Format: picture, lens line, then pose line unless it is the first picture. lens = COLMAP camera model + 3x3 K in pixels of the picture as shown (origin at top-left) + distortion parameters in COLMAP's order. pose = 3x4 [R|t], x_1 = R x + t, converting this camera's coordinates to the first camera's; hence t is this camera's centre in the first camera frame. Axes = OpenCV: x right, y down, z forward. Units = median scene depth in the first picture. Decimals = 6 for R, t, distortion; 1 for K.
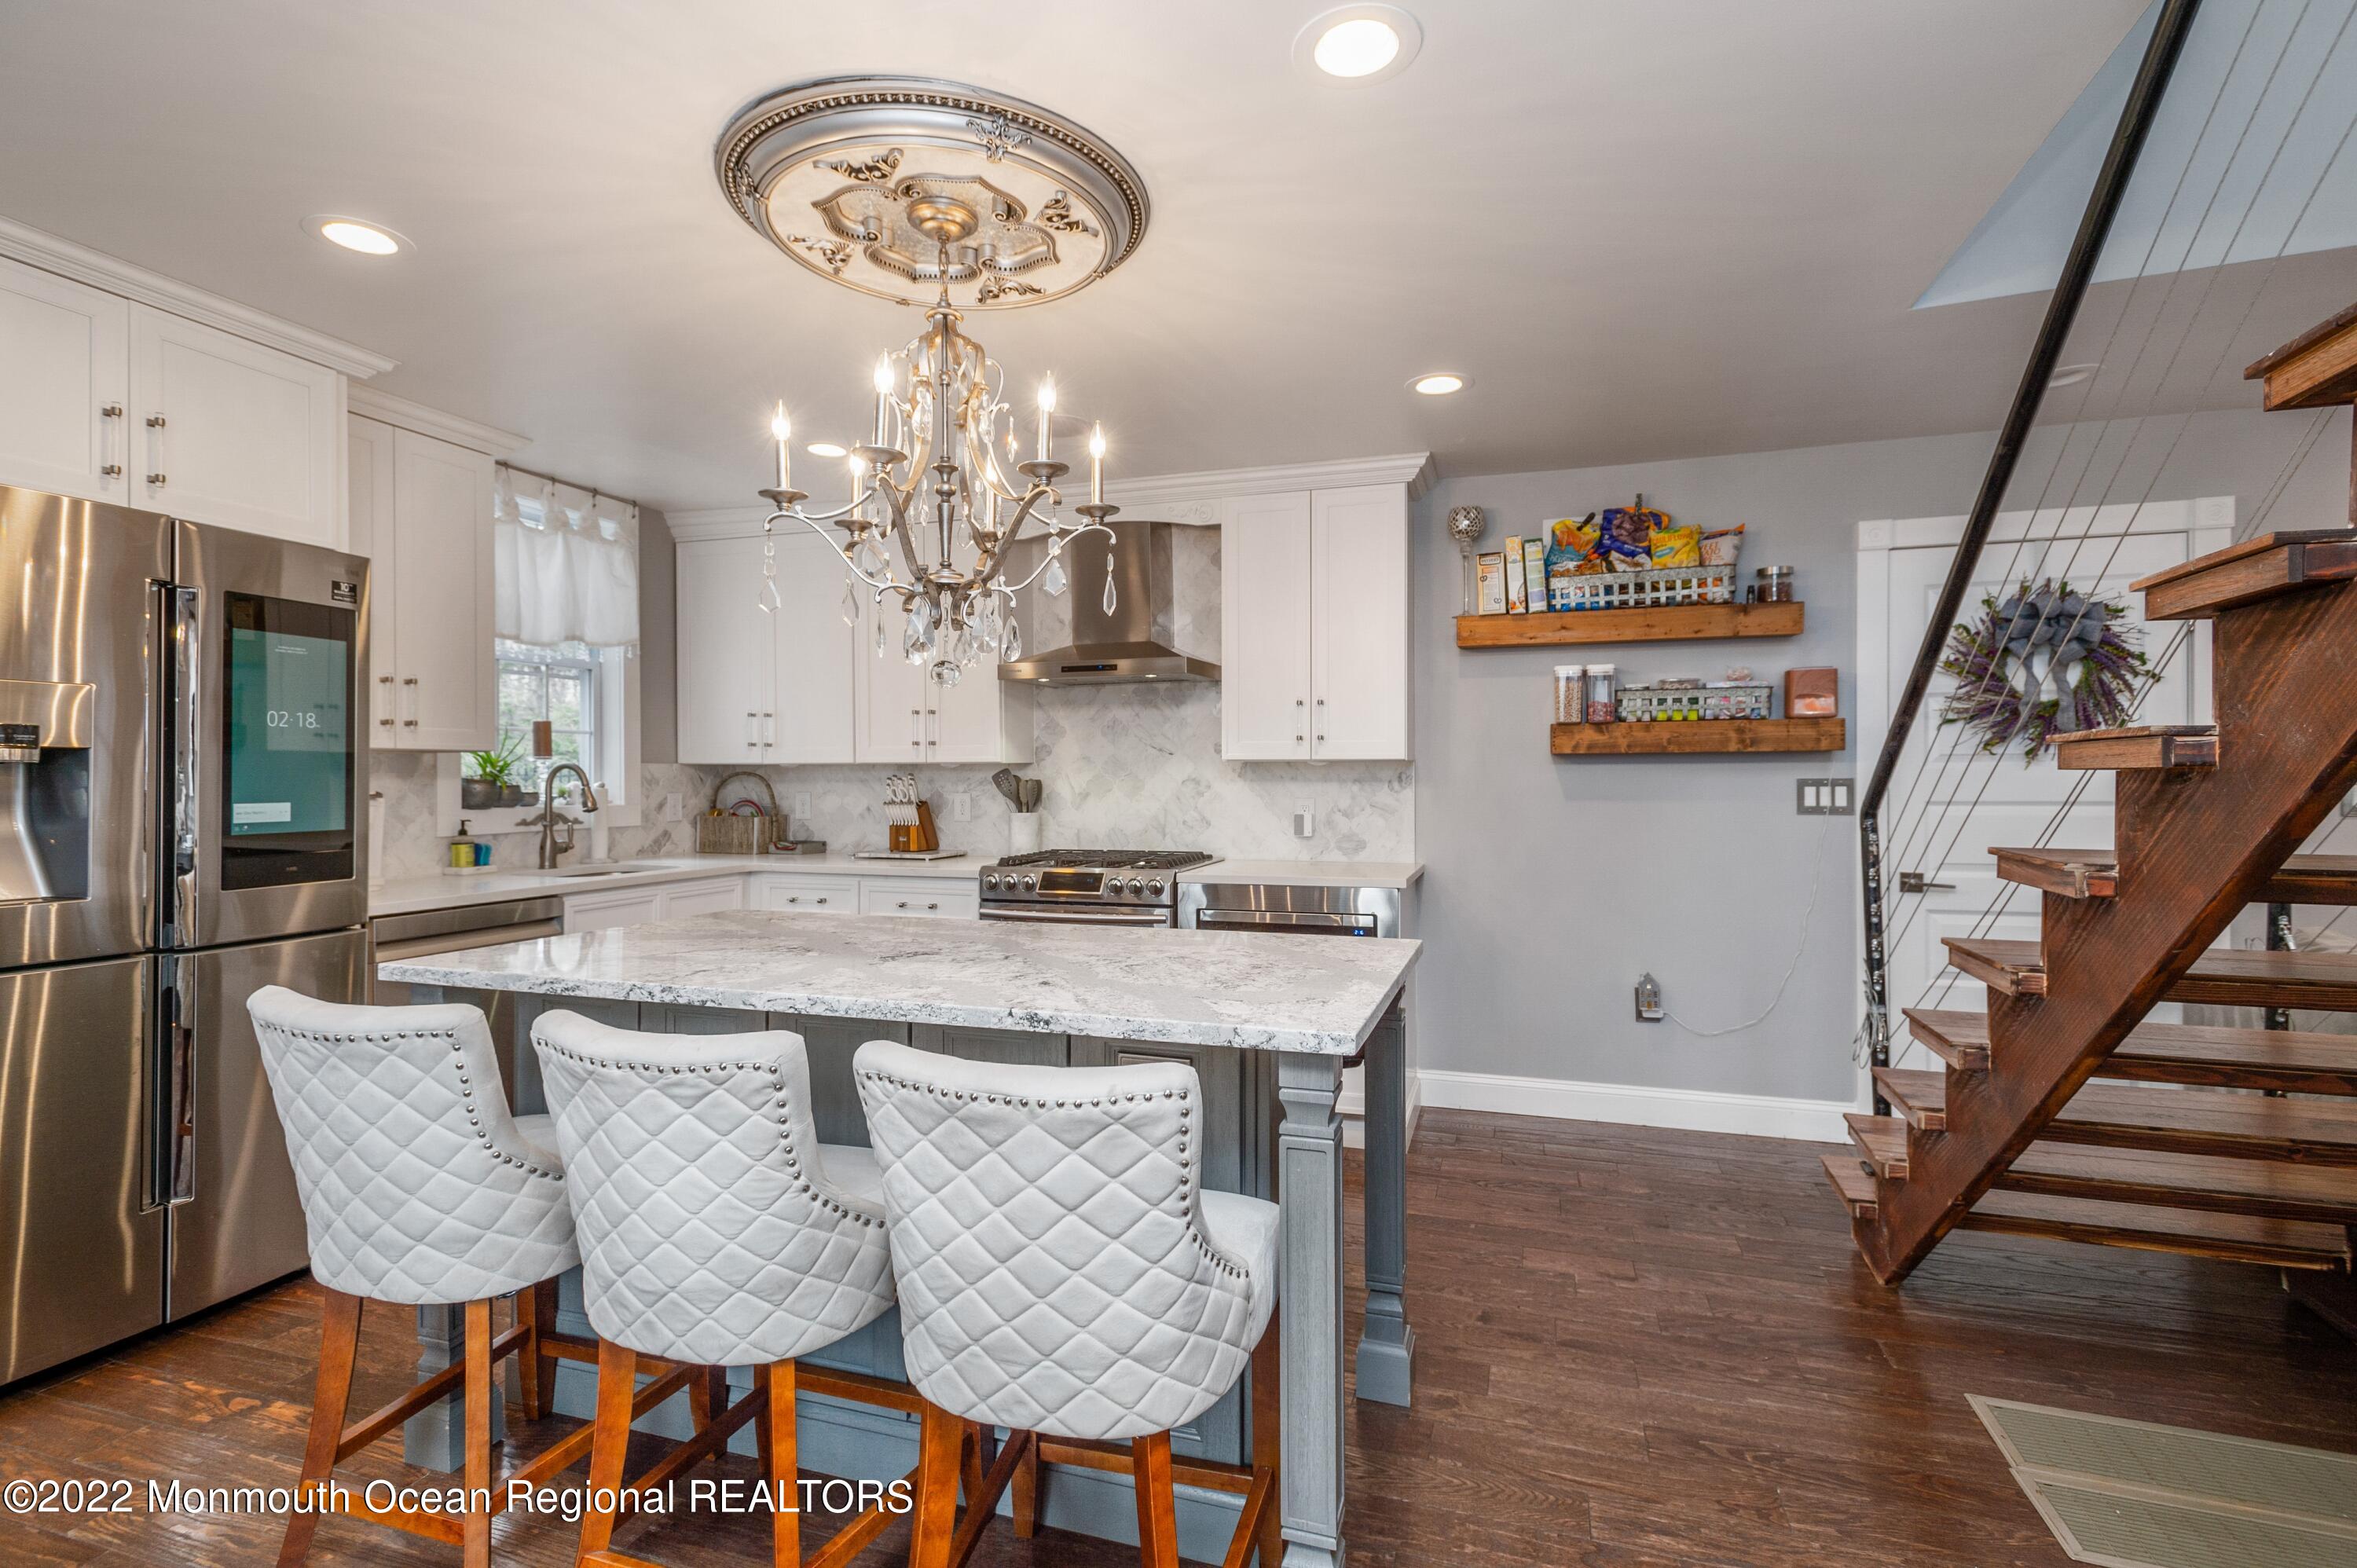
lens RADIAL K [[1095.5, 0, 1172.2], [0, 1095.5, 776.9], [0, 0, 1]] dist [0.023945, -0.010224]
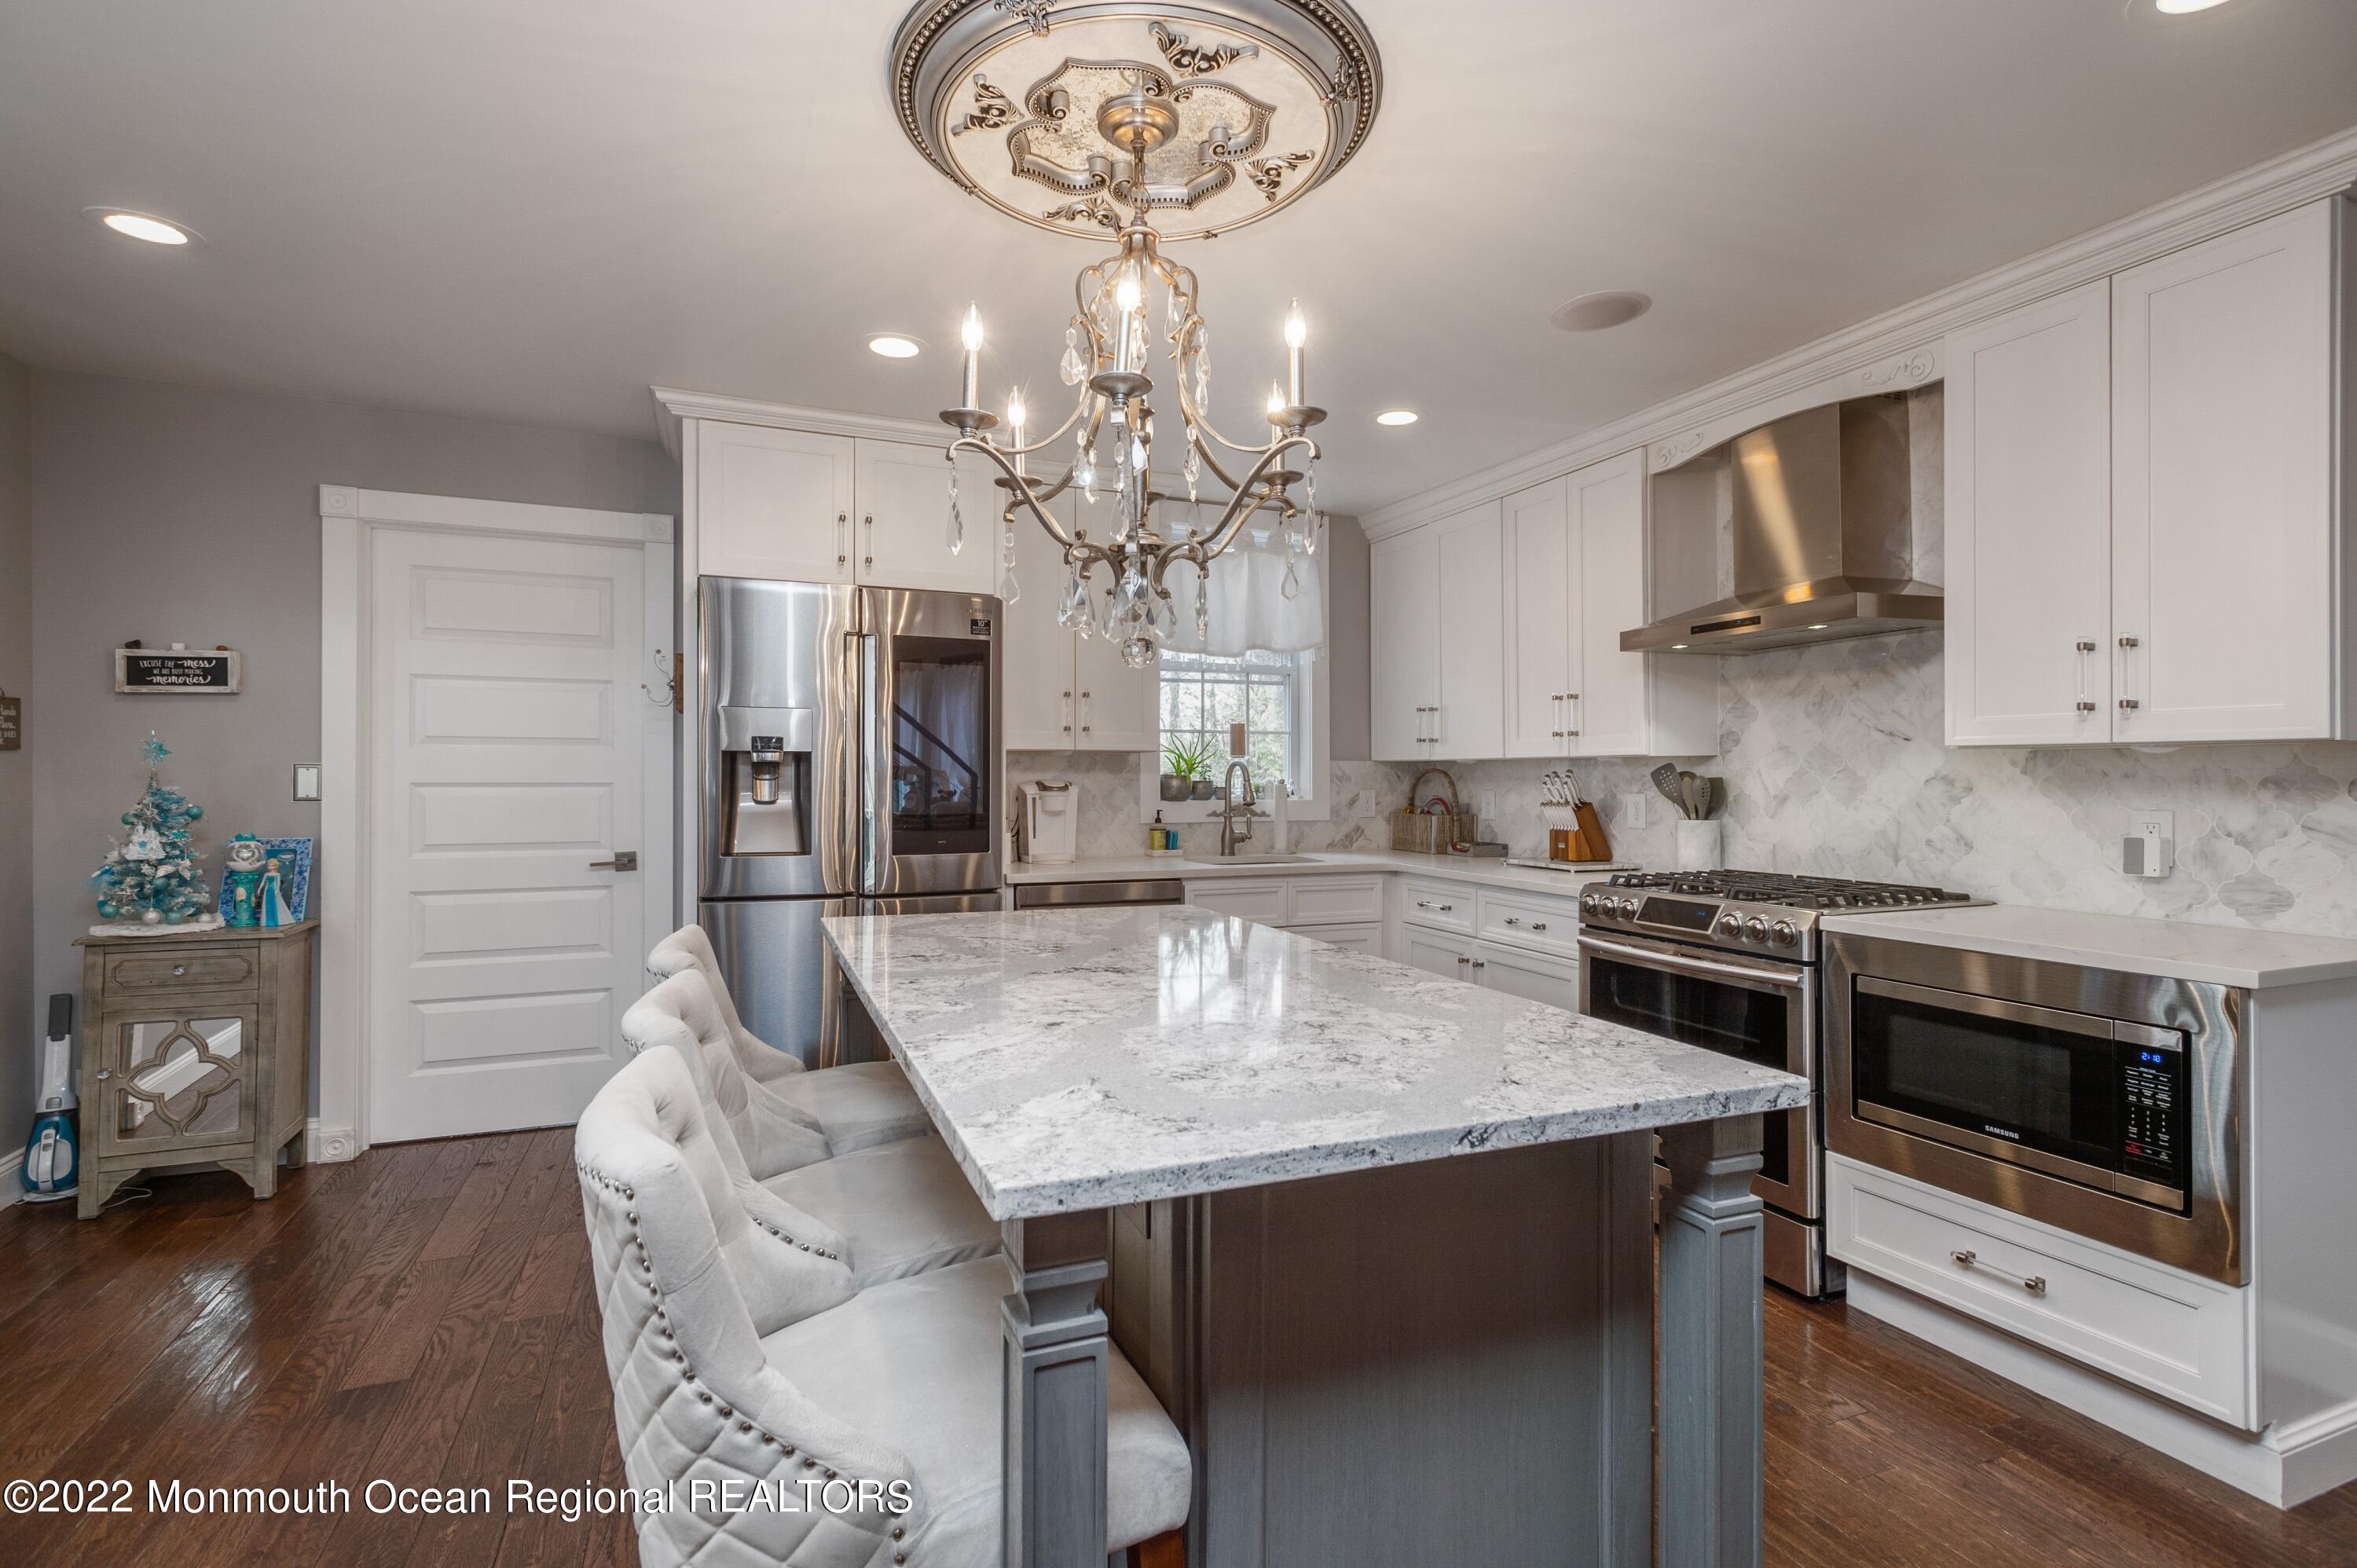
lens RADIAL K [[1095.5, 0, 1172.2], [0, 1095.5, 776.9], [0, 0, 1]] dist [0.023945, -0.010224]
pose [[0.649718, 0.002714, -0.760170, 0.231763], [-0.002184, 0.999996, 0.001703, 0.001759], [0.760172, 0.000554, 0.649722, 0.227445]]
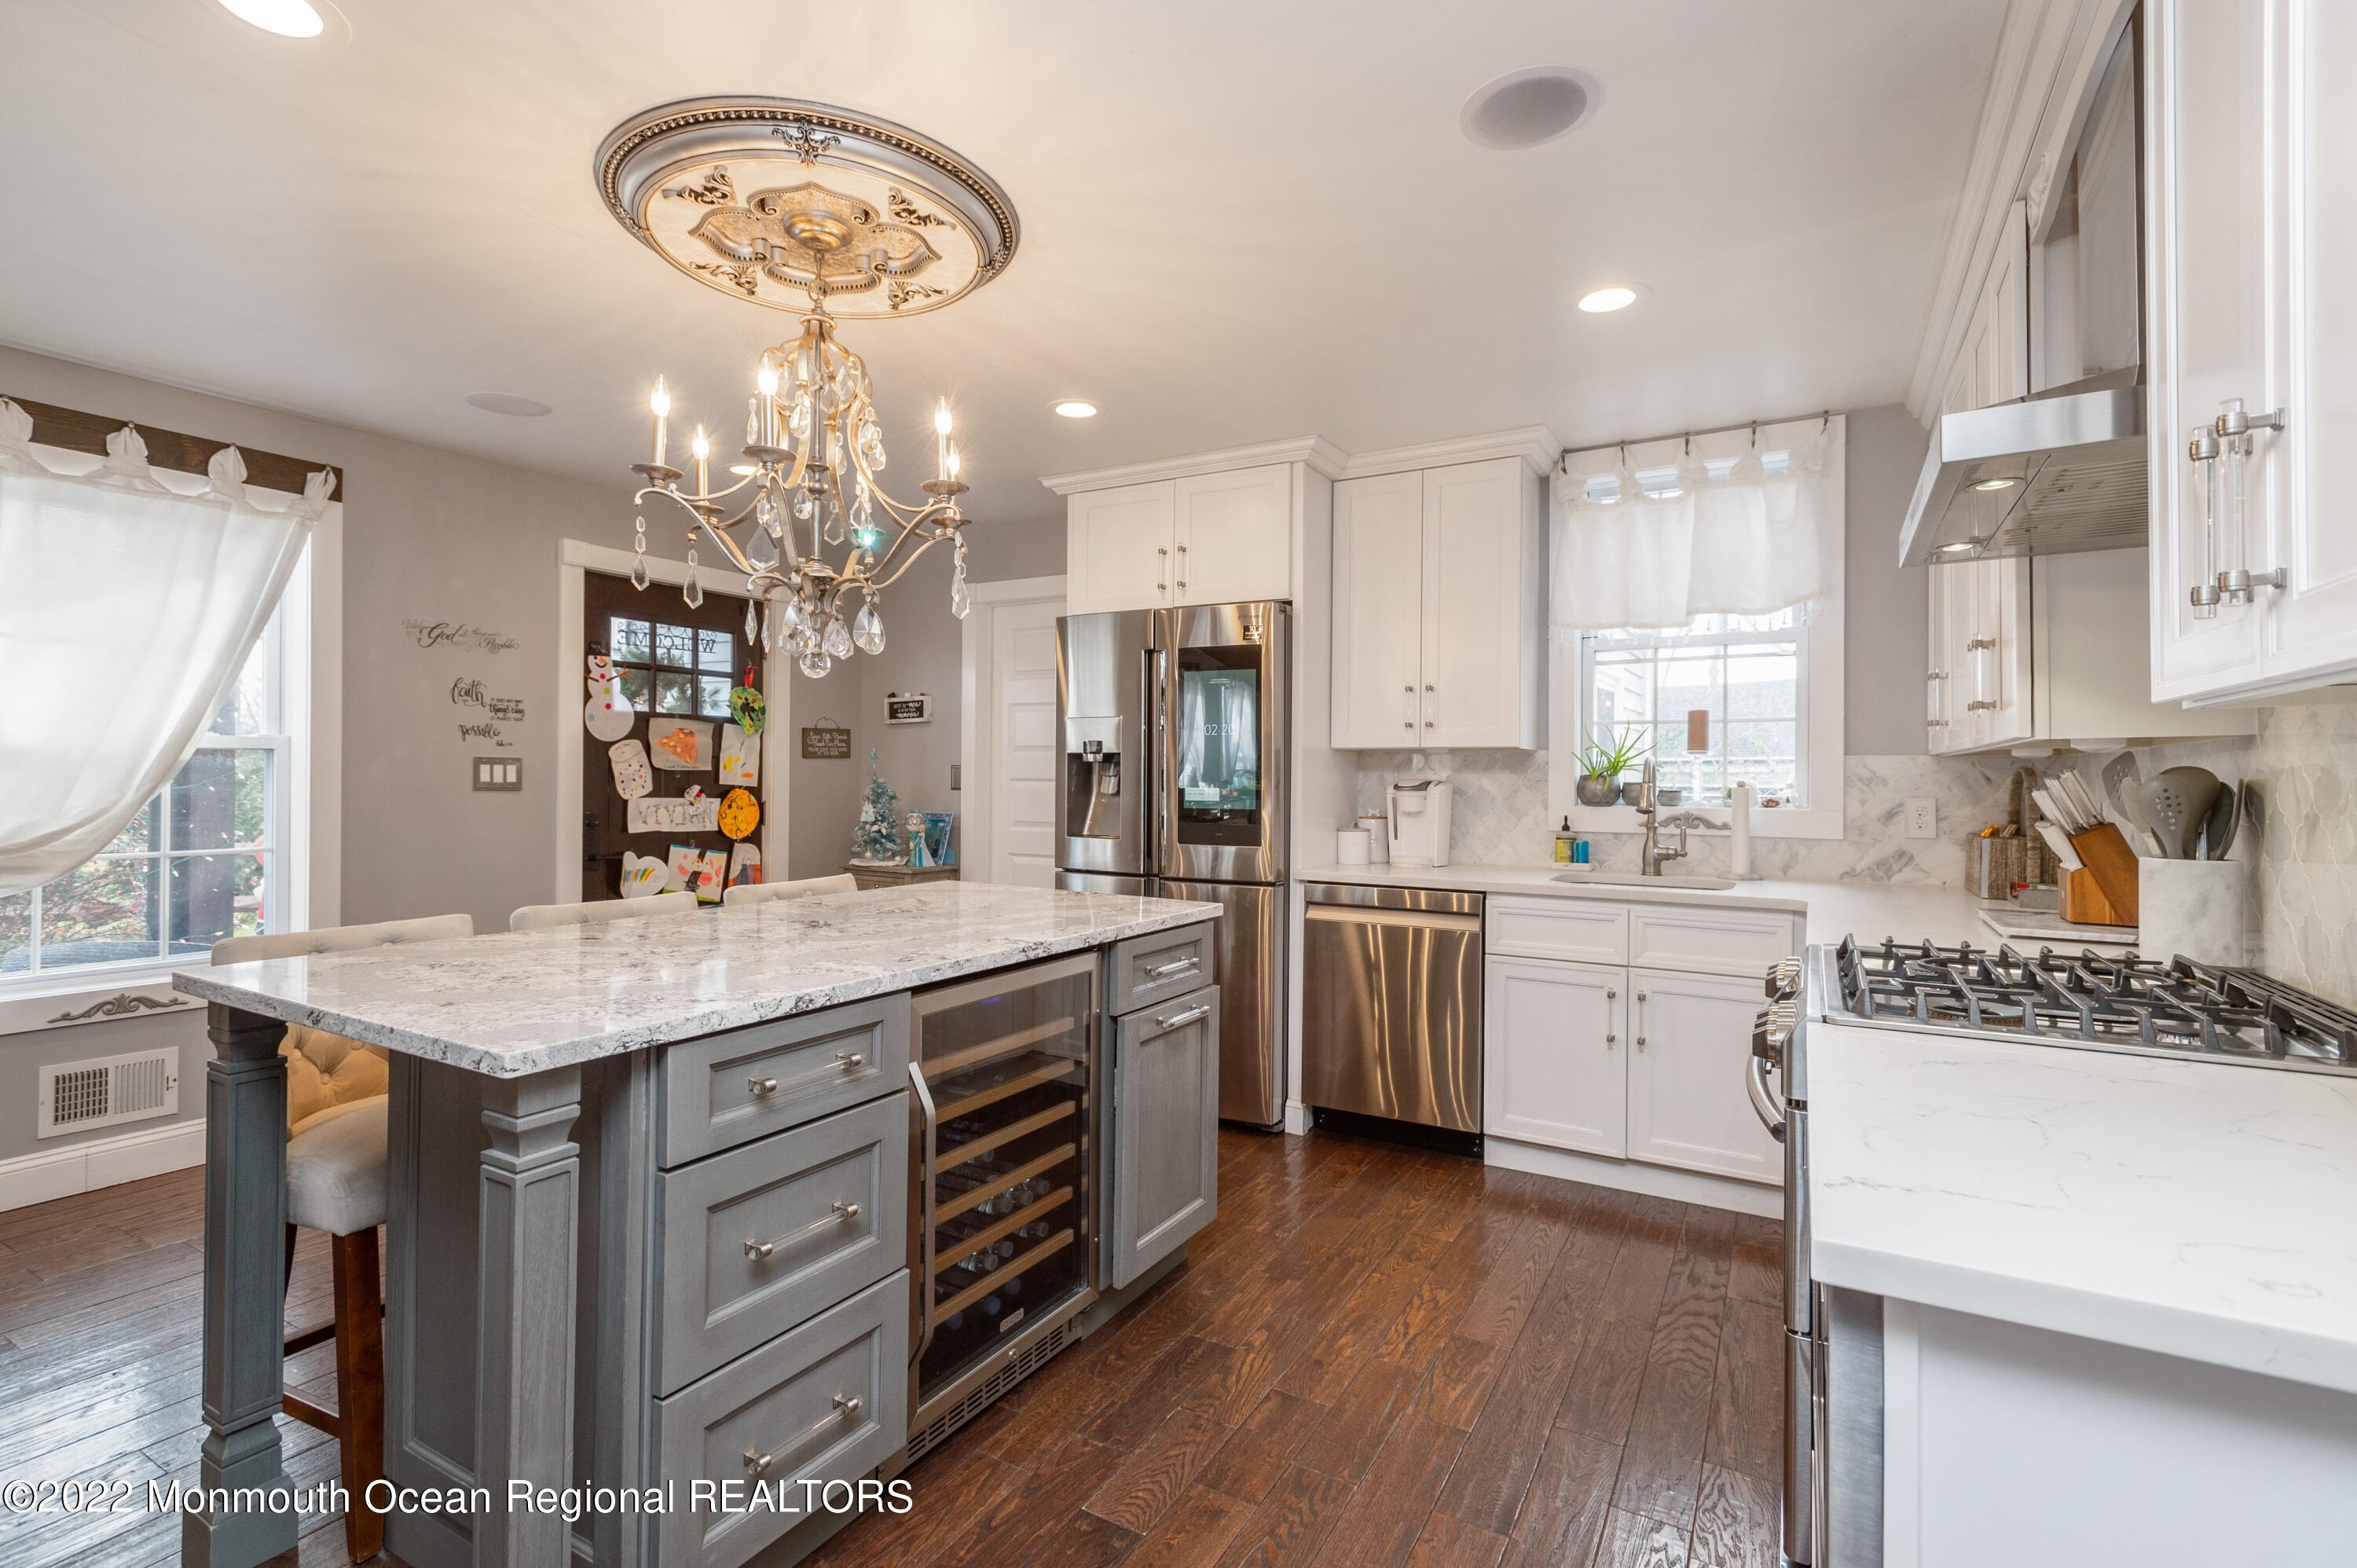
lens RADIAL K [[1095.5, 0, 1172.2], [0, 1095.5, 776.9], [0, 0, 1]] dist [0.023945, -0.010224]
pose [[-0.203339, -0.000014, -0.979108, 0.375341], [-0.007457, 0.999971, 0.001534, 0.004337], [0.979080, 0.007613, -0.203333, 0.769944]]
